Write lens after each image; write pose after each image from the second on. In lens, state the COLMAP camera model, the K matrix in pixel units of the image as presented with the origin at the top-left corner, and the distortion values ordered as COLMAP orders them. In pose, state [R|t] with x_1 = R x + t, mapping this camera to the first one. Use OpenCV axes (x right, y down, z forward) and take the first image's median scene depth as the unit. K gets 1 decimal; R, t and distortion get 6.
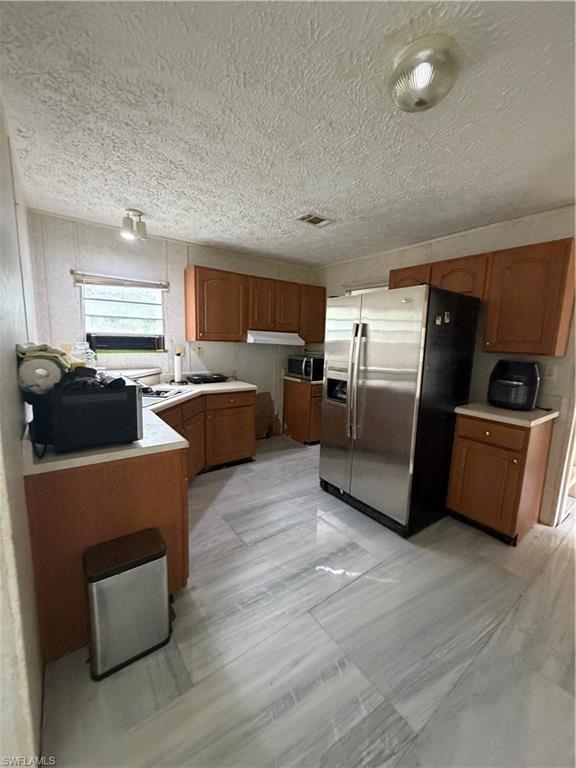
lens RADIAL K [[309.4, 0, 287.7], [0, 309.4, 383.4], [0, 0, 1]] dist [0.006522, -0.000490]
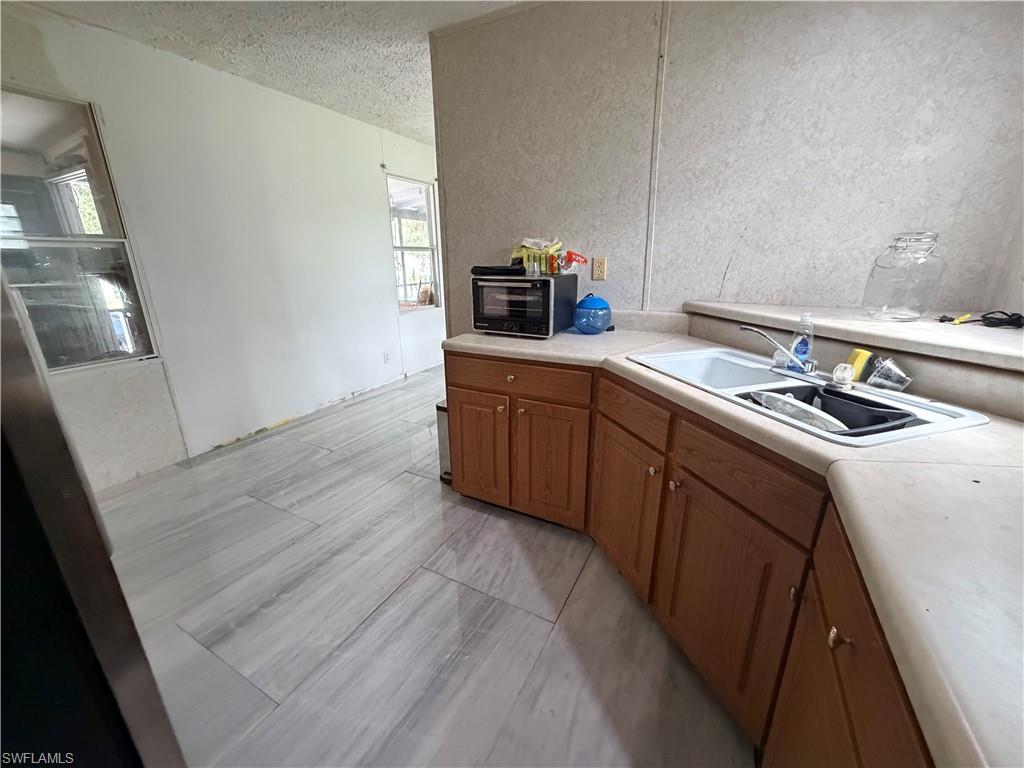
lens RADIAL K [[412.5, 0, 511.1], [0, 412.5, 384.3], [0, 0, 1]] dist [0.006522, -0.000490]
pose [[-0.902503, 0.107851, -0.416961, 0.014989], [-0.084087, 0.905381, 0.416190, -0.156995], [0.422395, 0.410673, -0.808041, 1.485257]]
